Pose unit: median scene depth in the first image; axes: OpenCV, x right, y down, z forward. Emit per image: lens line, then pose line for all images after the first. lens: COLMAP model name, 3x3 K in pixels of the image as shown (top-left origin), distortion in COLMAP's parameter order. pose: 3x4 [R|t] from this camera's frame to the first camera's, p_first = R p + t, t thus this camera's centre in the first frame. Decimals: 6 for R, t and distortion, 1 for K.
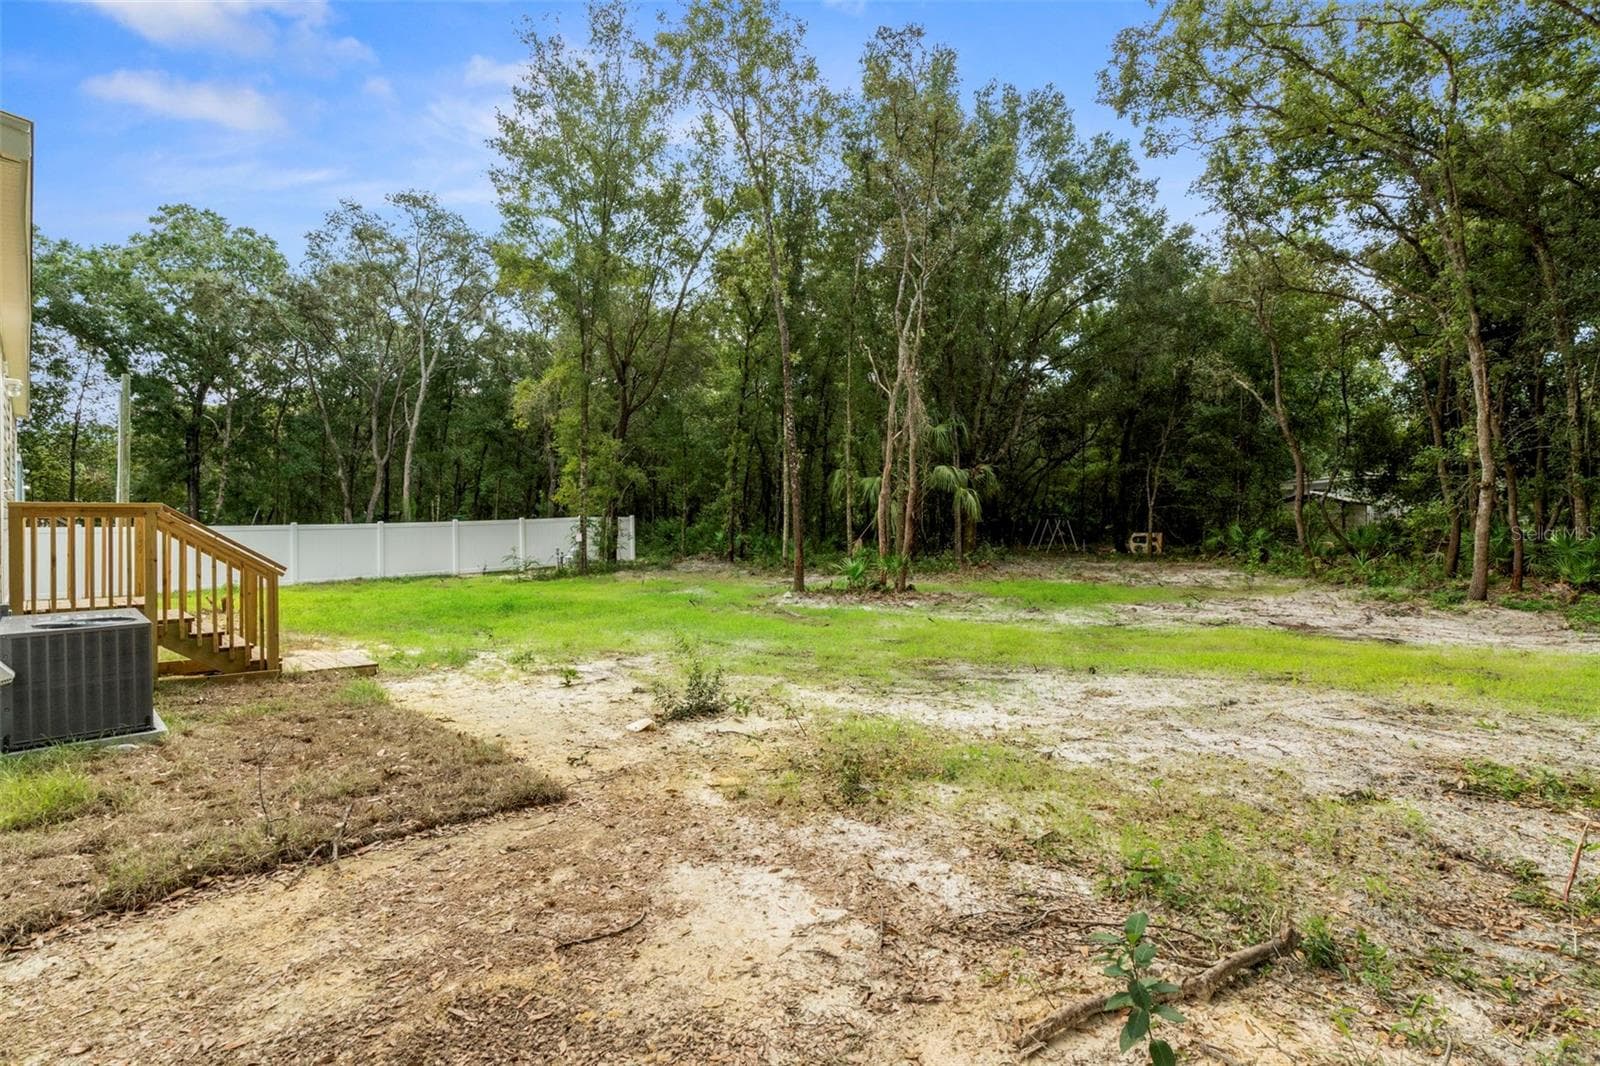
lens RADIAL K [[827.9, 0, 800.0], [0, 827.9, 533.0], [0, 0, 1]] dist [0.000284, 0.000028]
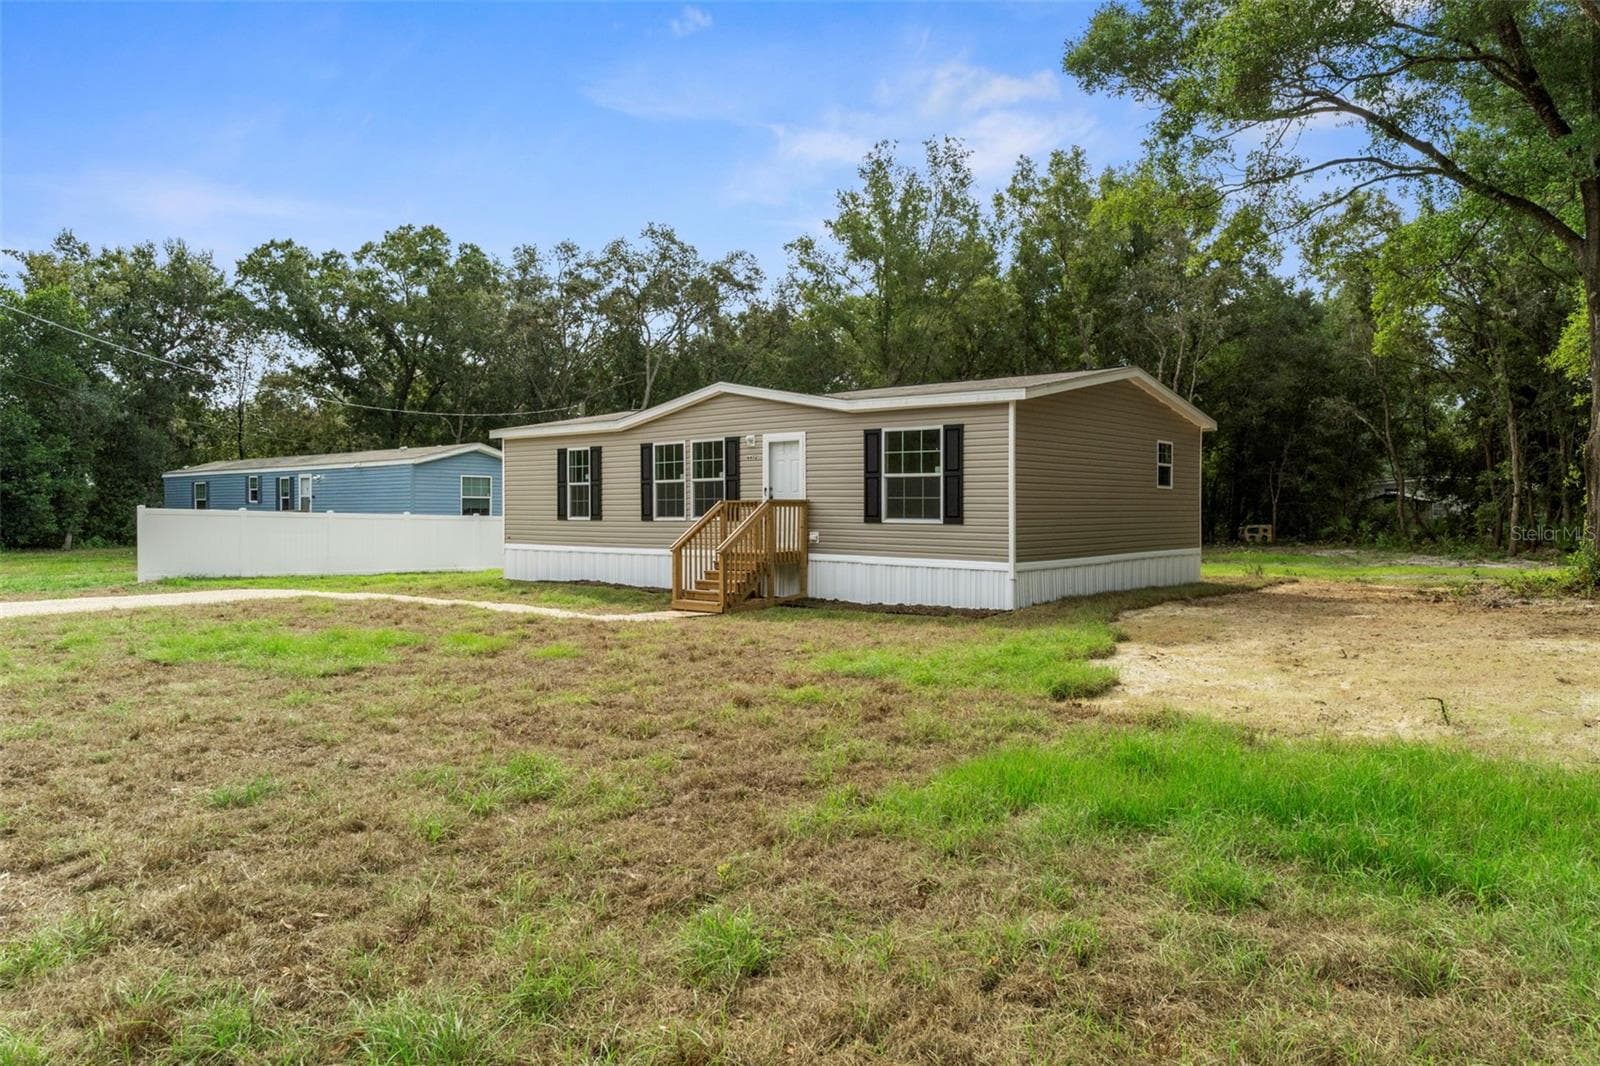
lens RADIAL K [[1110.3, 0, 800.0], [0, 1110.3, 533.0], [0, 0, 1]] dist [-0.003645, 0.000899]
pose [[0.993665, 0.001445, 0.112374, -0.570447], [-0.001486, 0.999999, 0.000284, 0.016300], [-0.112373, -0.000449, 0.993666, -0.702753]]
